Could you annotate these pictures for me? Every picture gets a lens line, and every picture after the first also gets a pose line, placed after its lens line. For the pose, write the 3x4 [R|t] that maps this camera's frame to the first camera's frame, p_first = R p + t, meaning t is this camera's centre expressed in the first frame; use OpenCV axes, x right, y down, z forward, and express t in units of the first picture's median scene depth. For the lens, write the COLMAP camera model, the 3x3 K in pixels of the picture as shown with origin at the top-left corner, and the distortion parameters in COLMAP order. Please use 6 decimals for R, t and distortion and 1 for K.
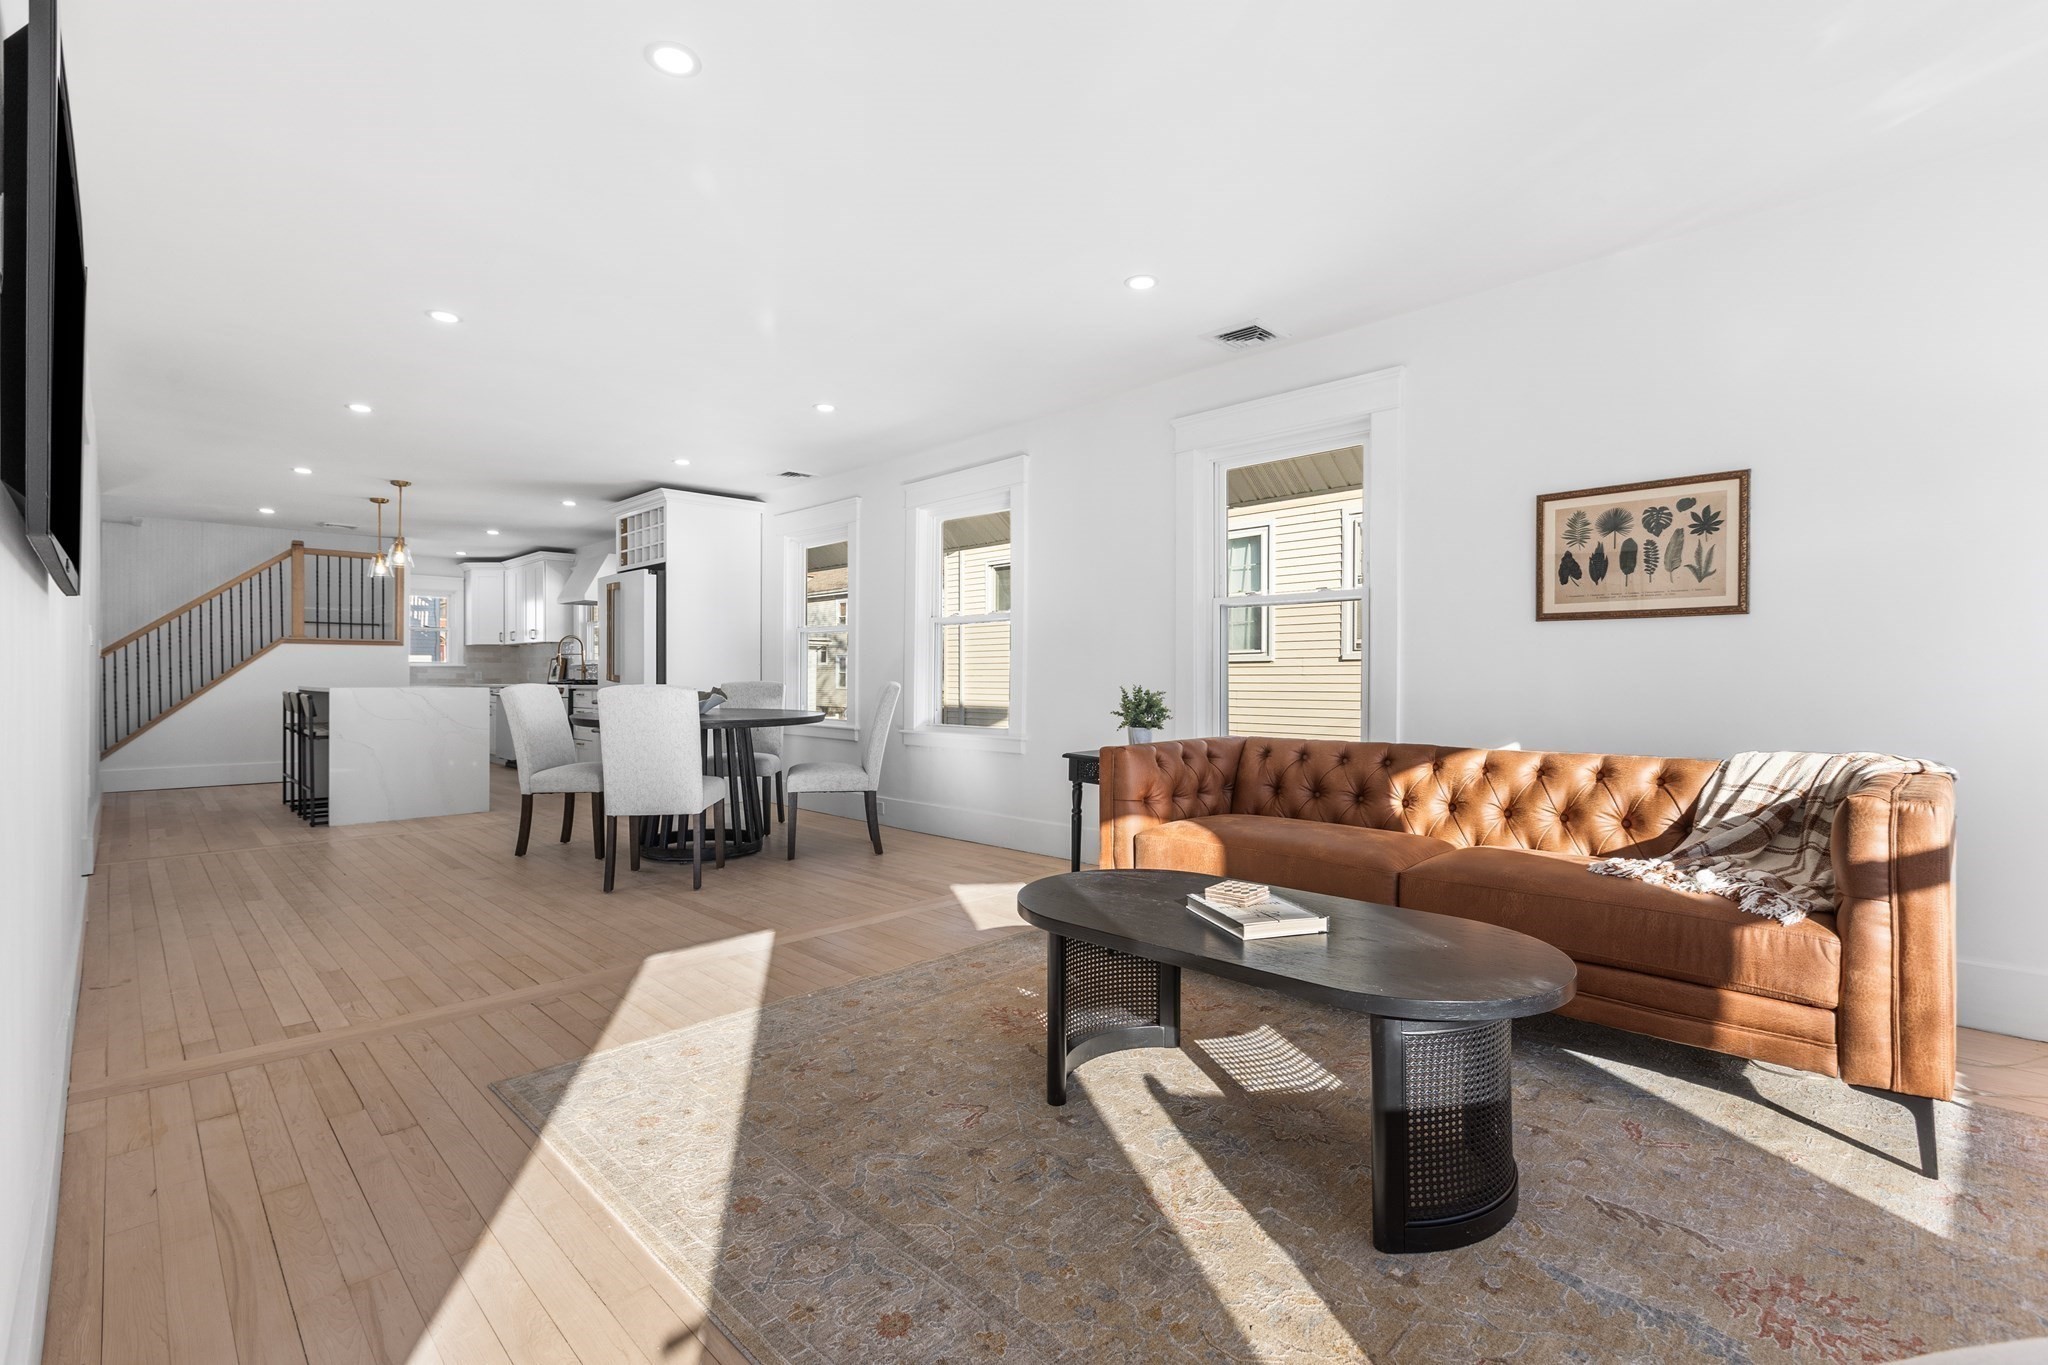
lens RADIAL K [[920.7, 0, 1021.5], [0, 920.7, 681.4], [0, 0, 1]] dist [0.003029, -0.000551]
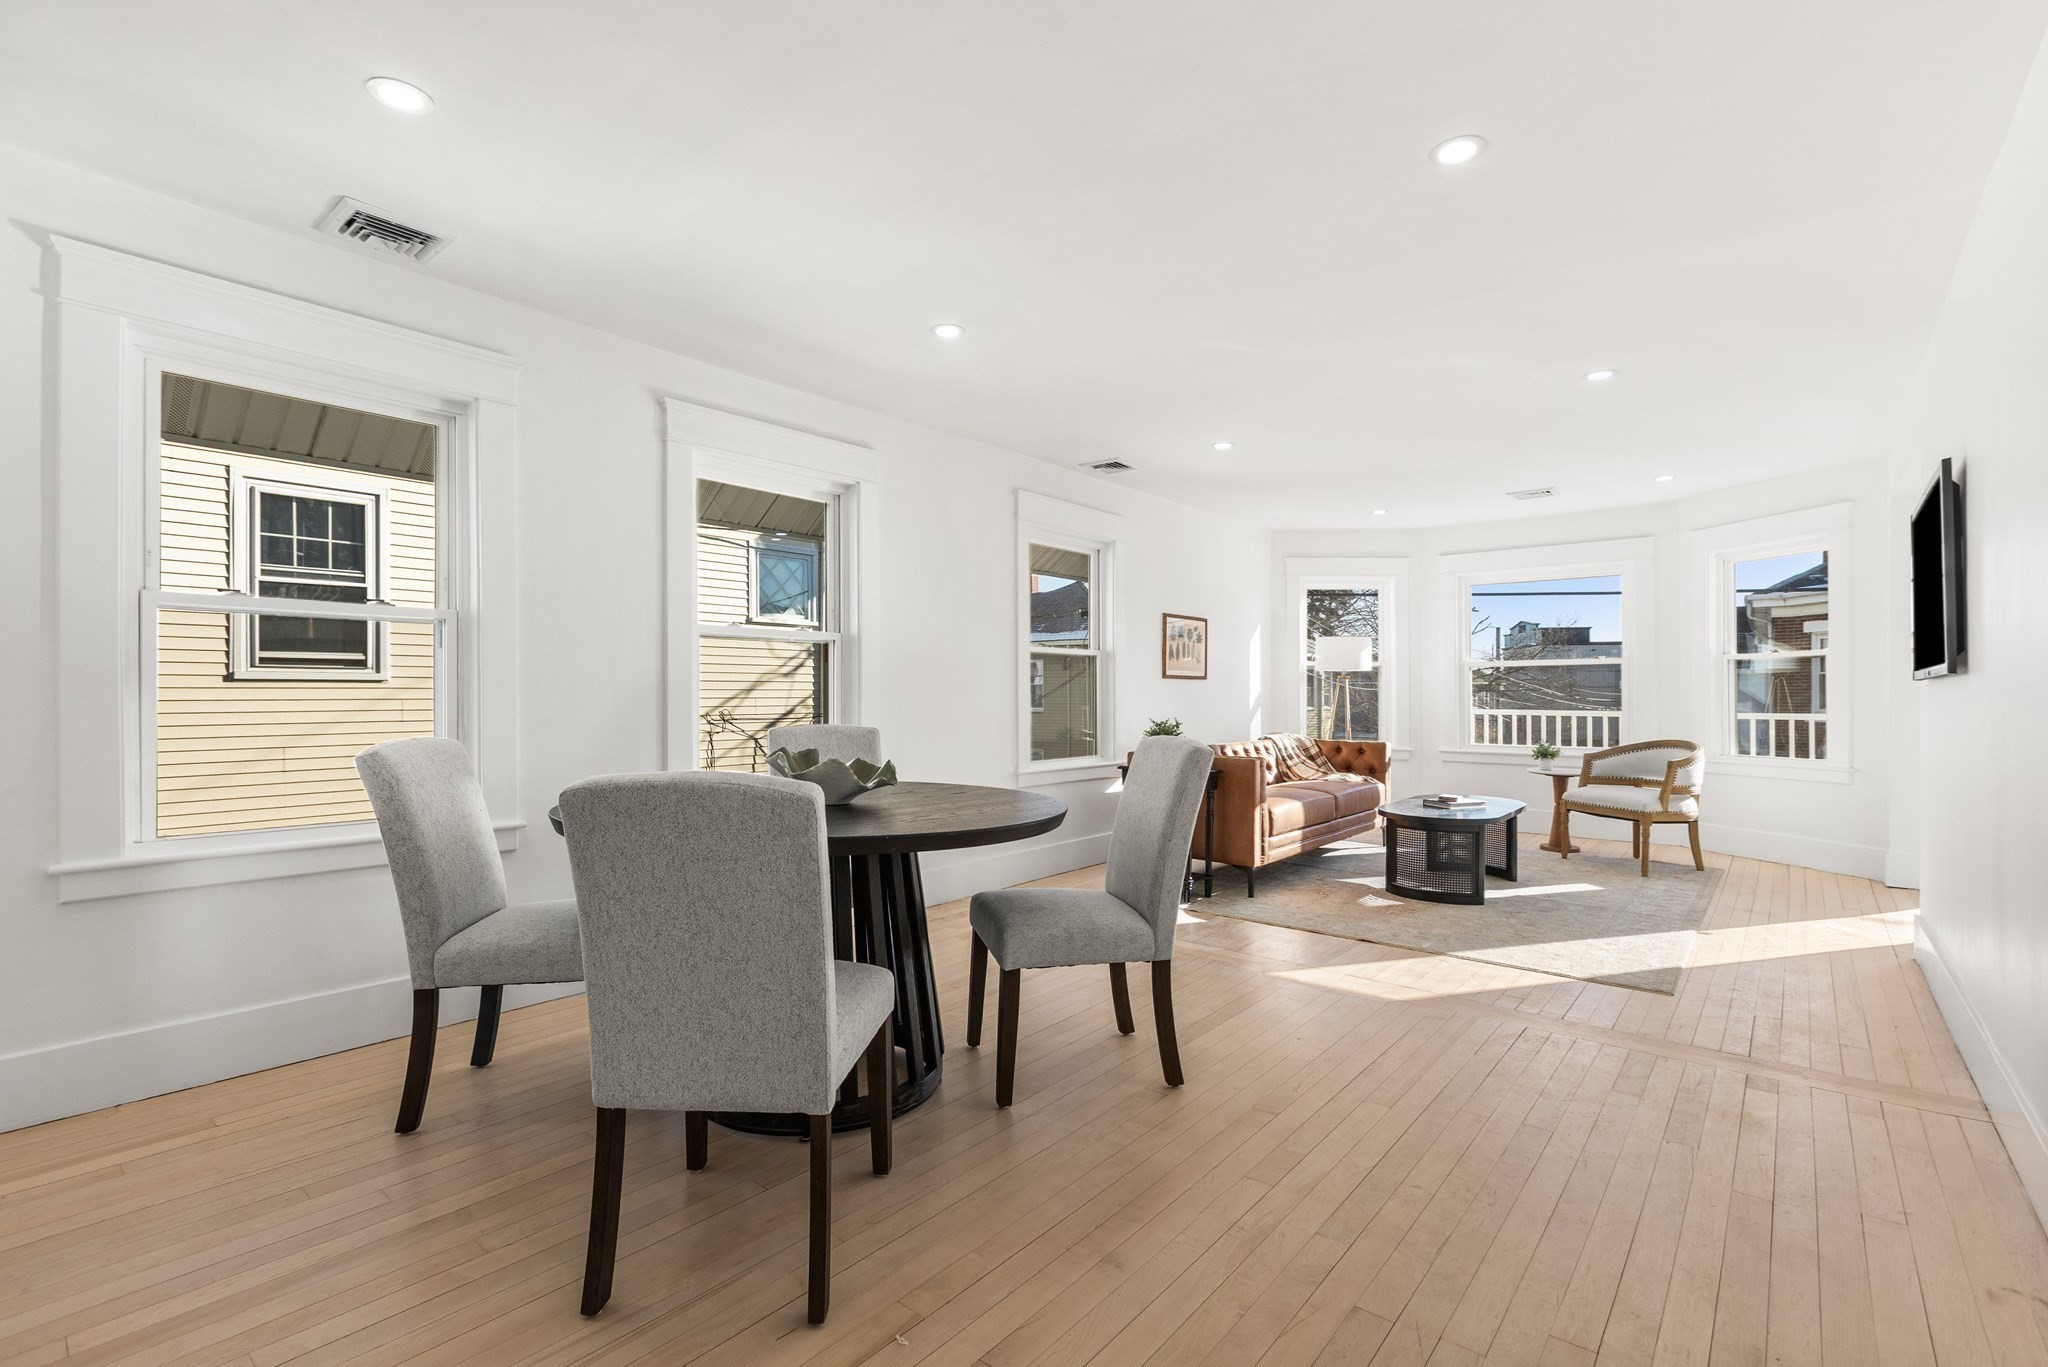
lens RADIAL K [[924.2, 0, 1018.8], [0, 924.2, 691.5], [0, 0, 1]] dist [0.000325, -0.000391]
pose [[-0.092348, 0.002039, 0.995725, -0.646999], [0.002893, 0.999994, -0.001780, -0.017108], [-0.995723, 0.002716, -0.092353, 0.719161]]
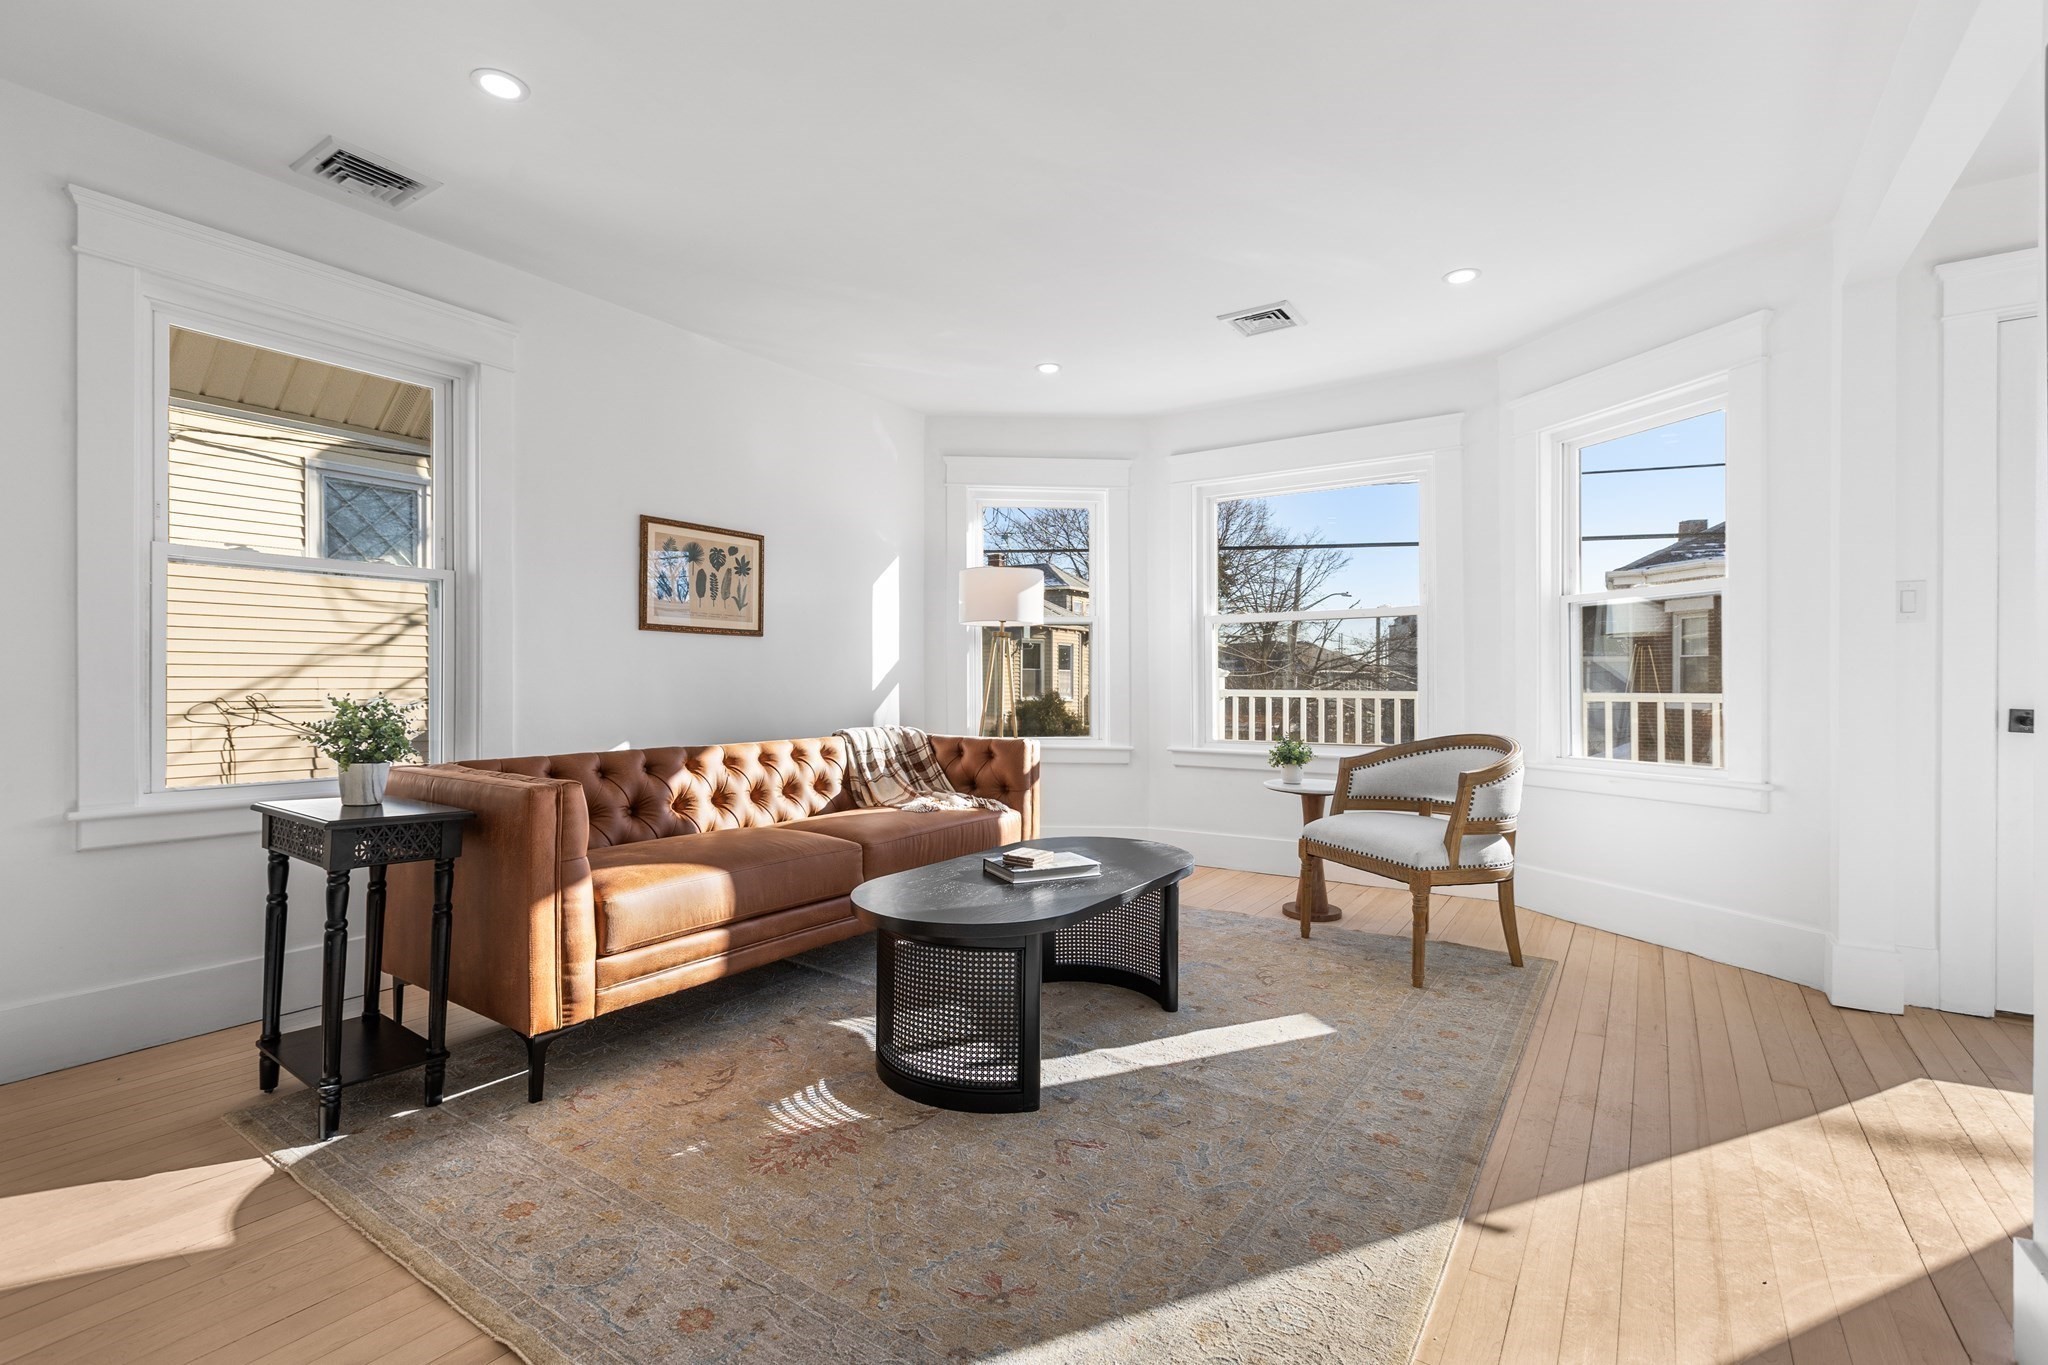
lens RADIAL K [[925.6, 0, 1017.1], [0, 925.6, 684.6], [0, 0, 1]] dist [0.000116, -0.000024]
pose [[-0.189987, -0.001288, 0.981786, -0.293108], [0.002638, 0.999995, 0.001822, -0.000485], [-0.981783, 0.002936, -0.189983, 0.375110]]
